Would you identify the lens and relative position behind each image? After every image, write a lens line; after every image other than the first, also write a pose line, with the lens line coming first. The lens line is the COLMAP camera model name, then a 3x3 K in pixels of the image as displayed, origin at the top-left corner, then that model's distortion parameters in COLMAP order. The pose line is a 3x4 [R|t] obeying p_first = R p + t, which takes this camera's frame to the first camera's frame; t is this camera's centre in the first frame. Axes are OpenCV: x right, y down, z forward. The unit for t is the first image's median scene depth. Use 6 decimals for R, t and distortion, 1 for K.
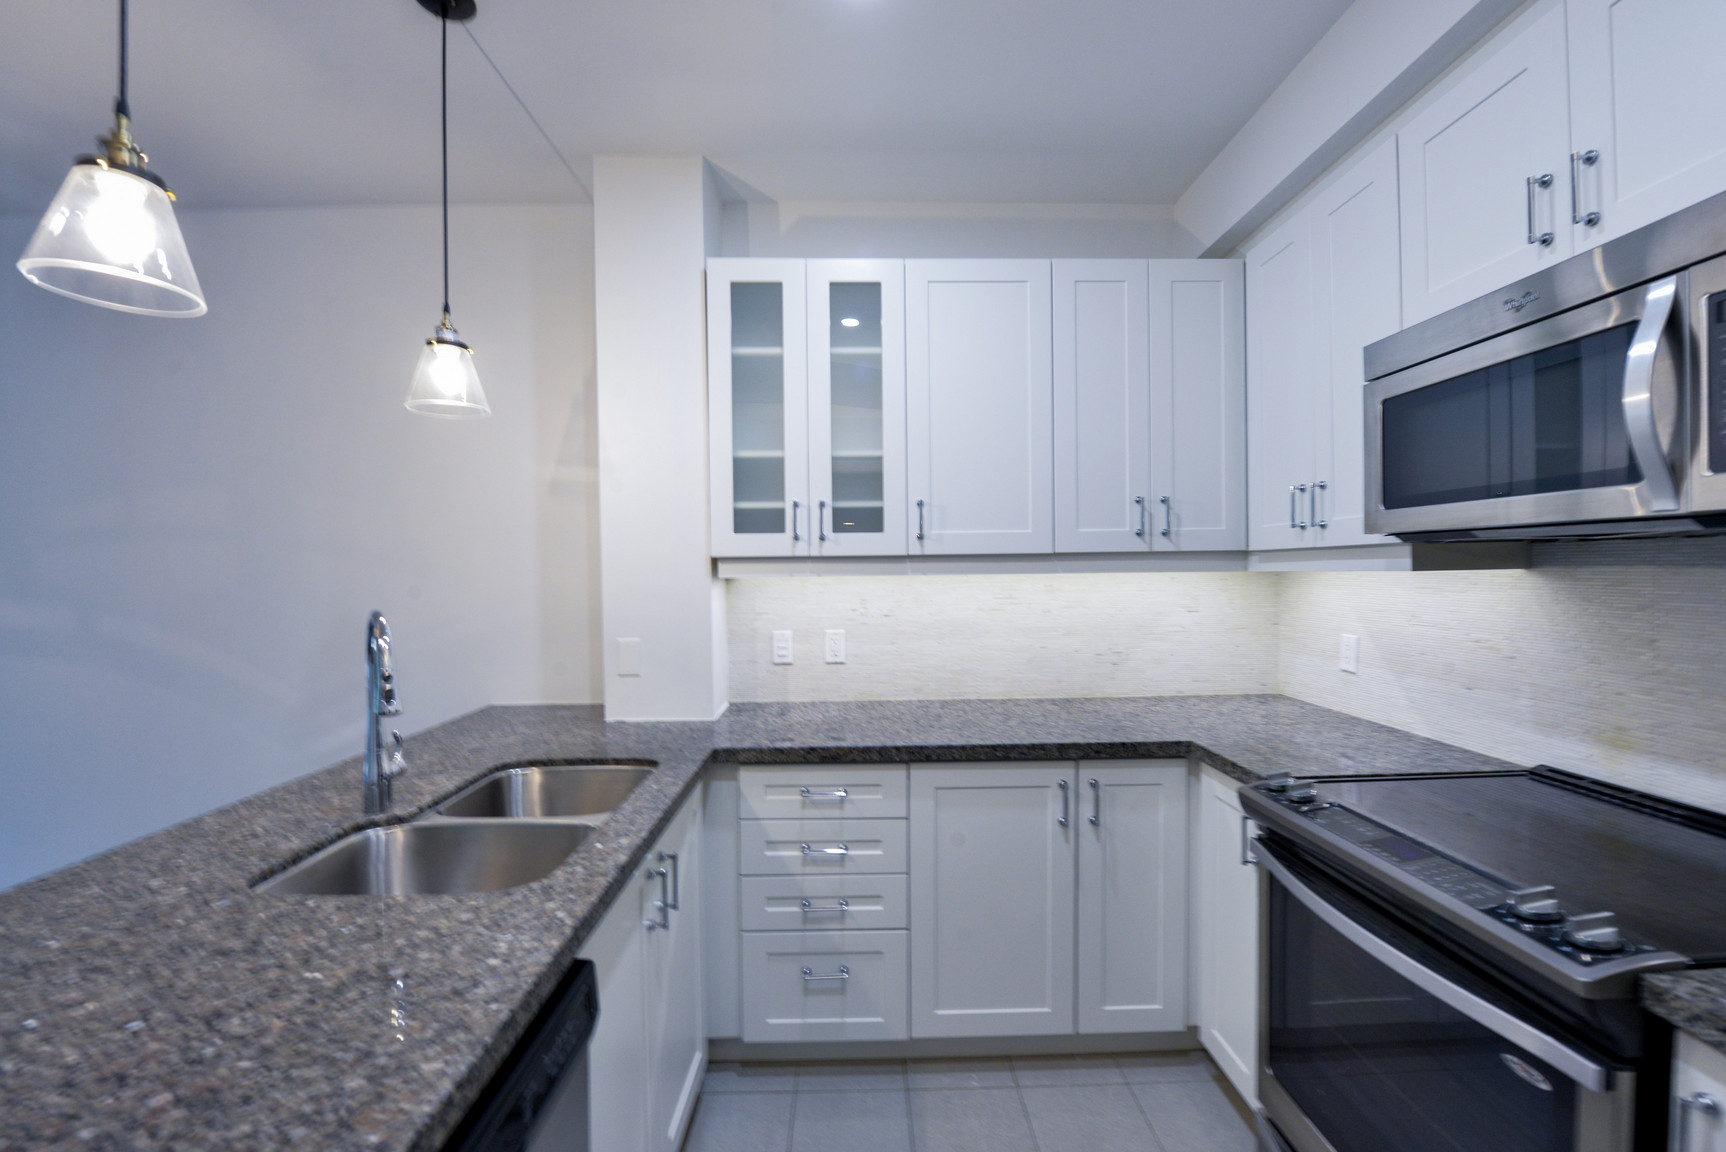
lens RADIAL K [[699.0, 0, 864.0], [0, 699.0, 582.0], [0, 0, 1]] dist [-0.018057, -0.000774]
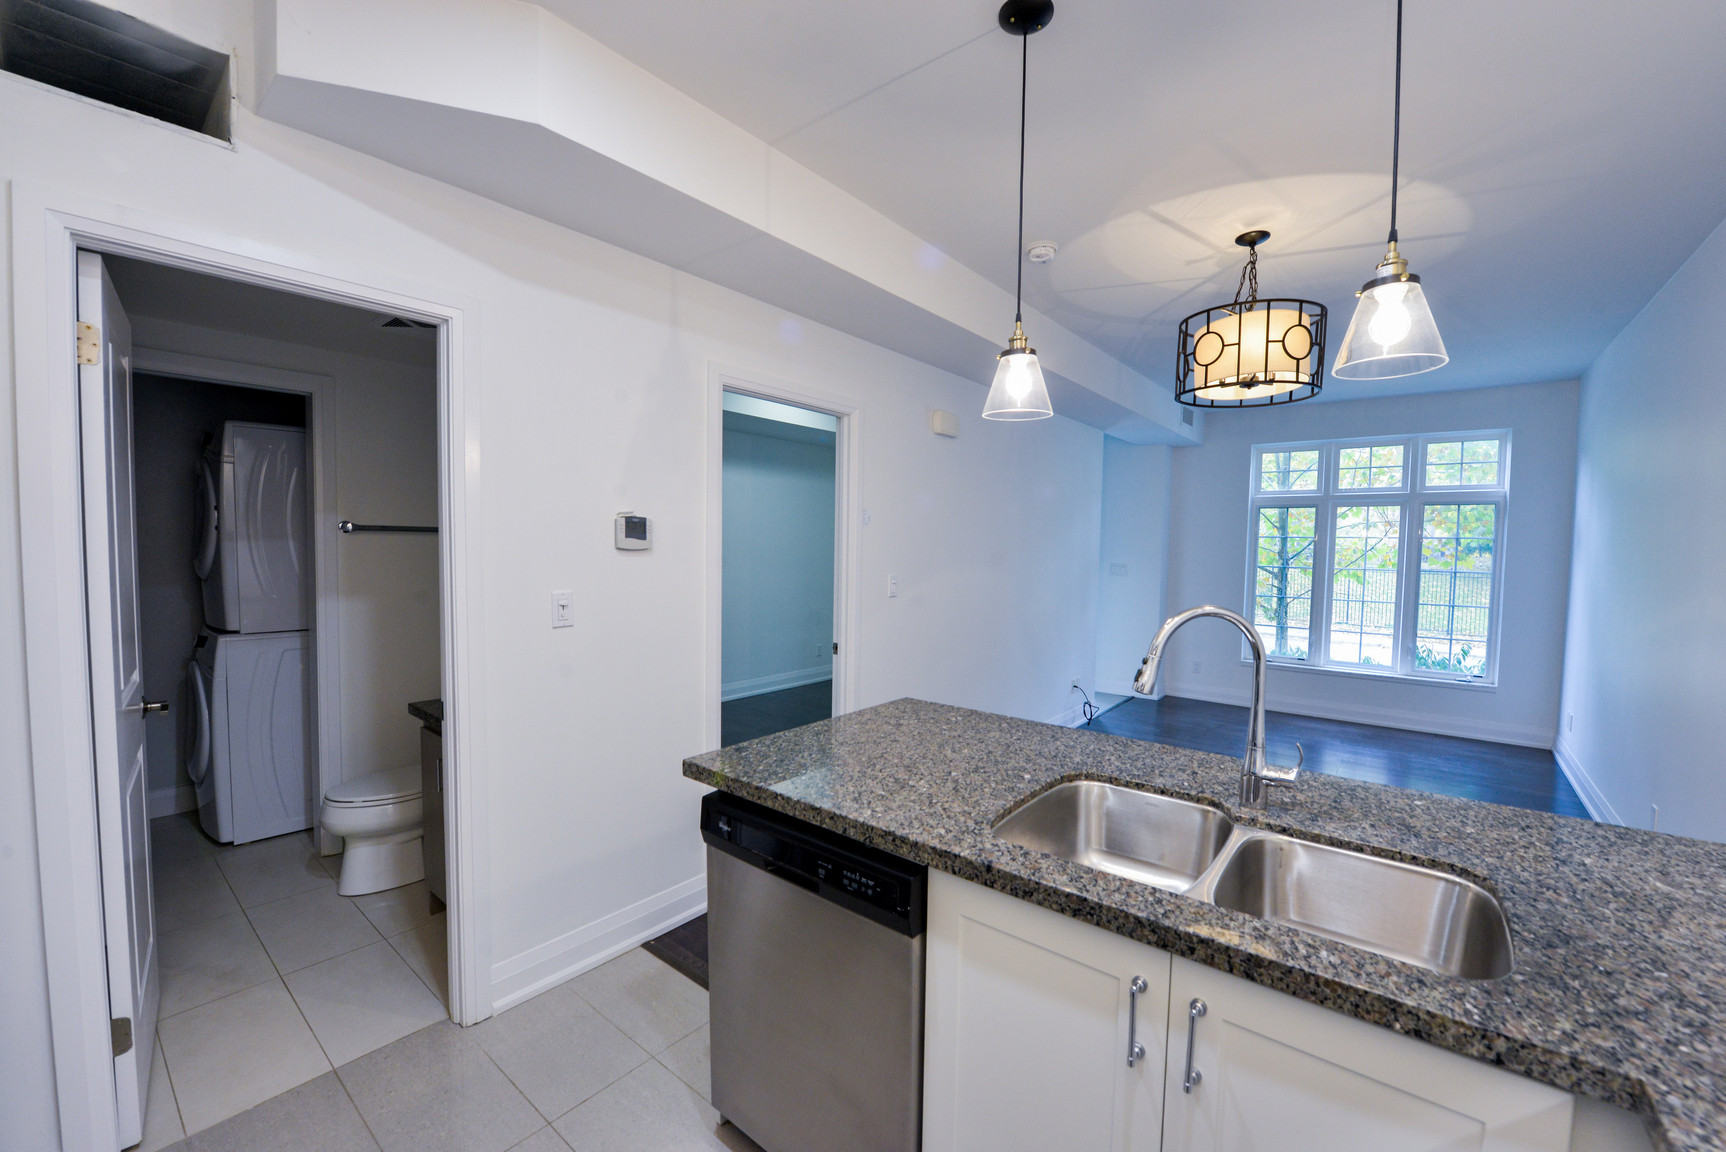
lens RADIAL K [[699.0, 0, 864.0], [0, 699.0, 582.0], [0, 0, 1]] dist [-0.018057, -0.000774]
pose [[-0.648202, 0.040313, -0.760401, 0.271614], [-0.020342, 0.997325, 0.070214, -0.035632], [0.761197, 0.060980, -0.645647, 0.768997]]
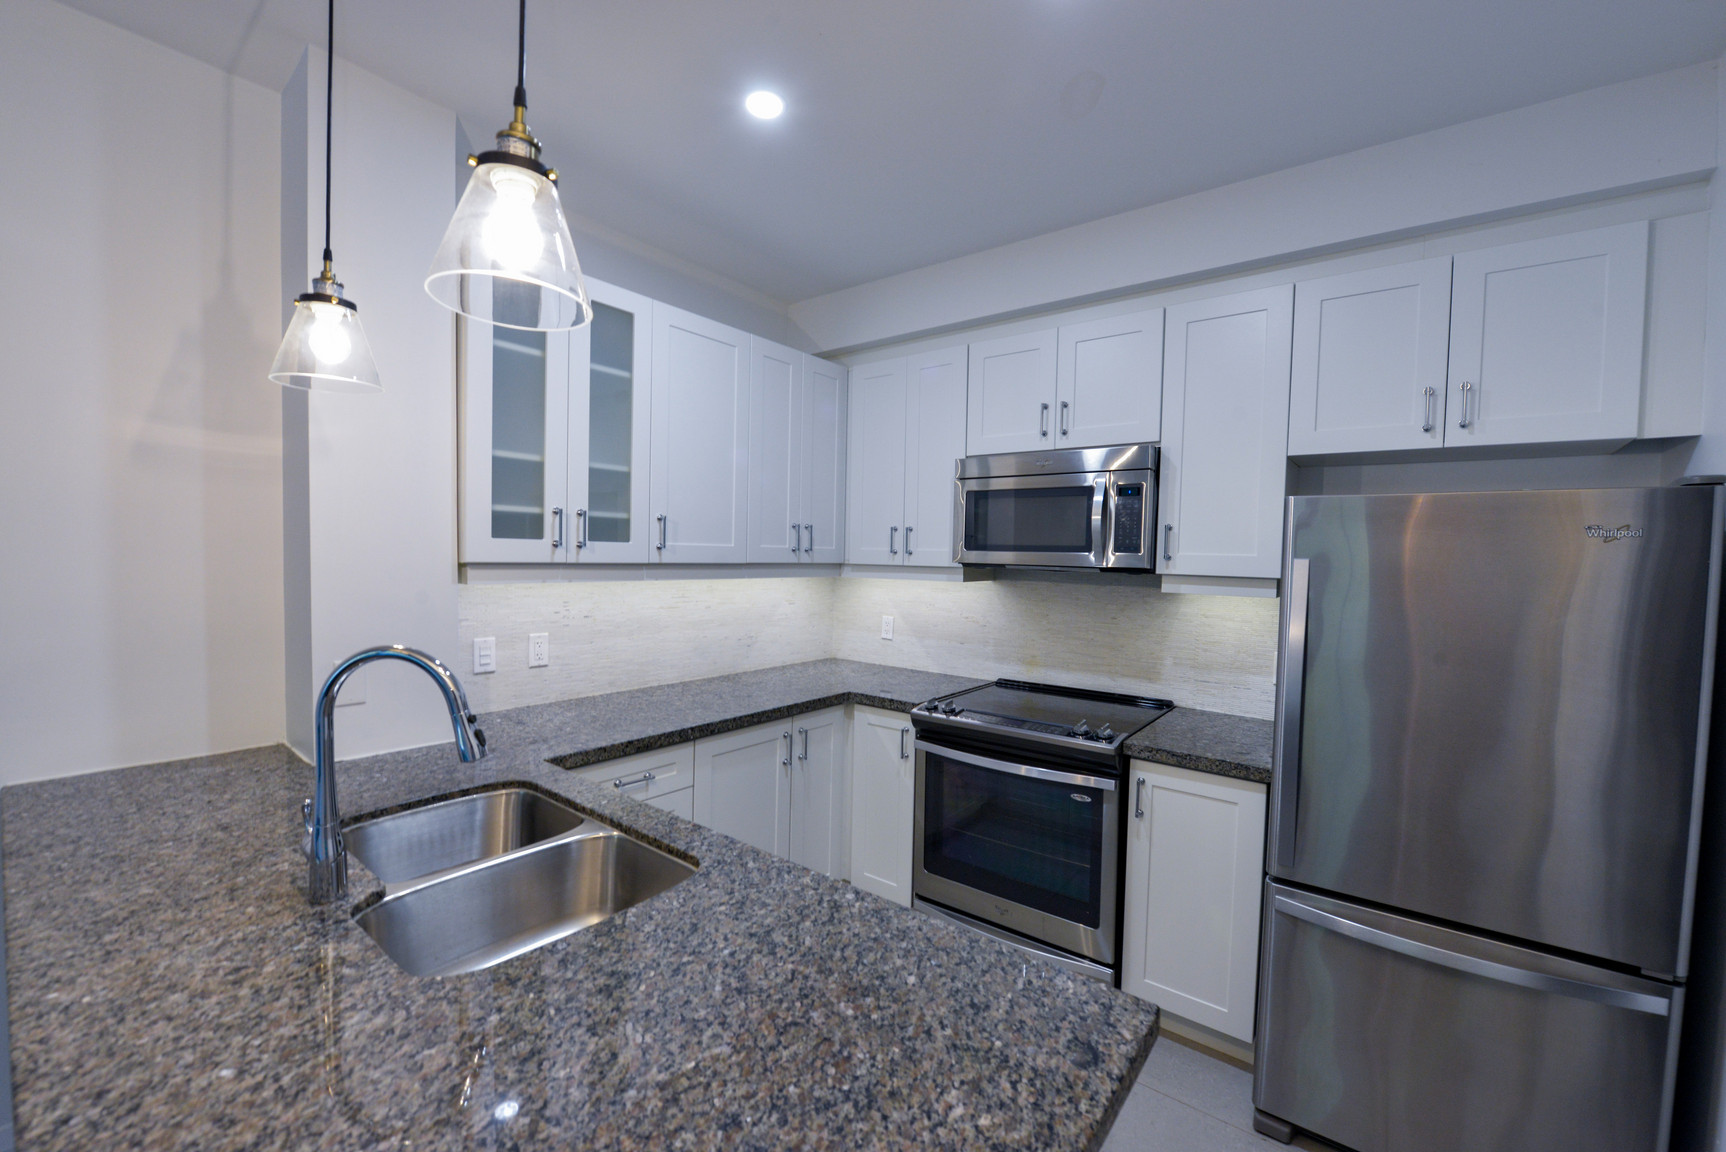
lens RADIAL K [[684.3, 0, 858.8], [0, 684.3, 583.3], [0, 0, 1]] dist [-0.018023, -0.000341]
pose [[0.635456, -0.007311, 0.772102, -0.581452], [-0.014325, 0.999671, 0.021255, -0.034787], [-0.772004, -0.024567, 0.635143, 0.033964]]
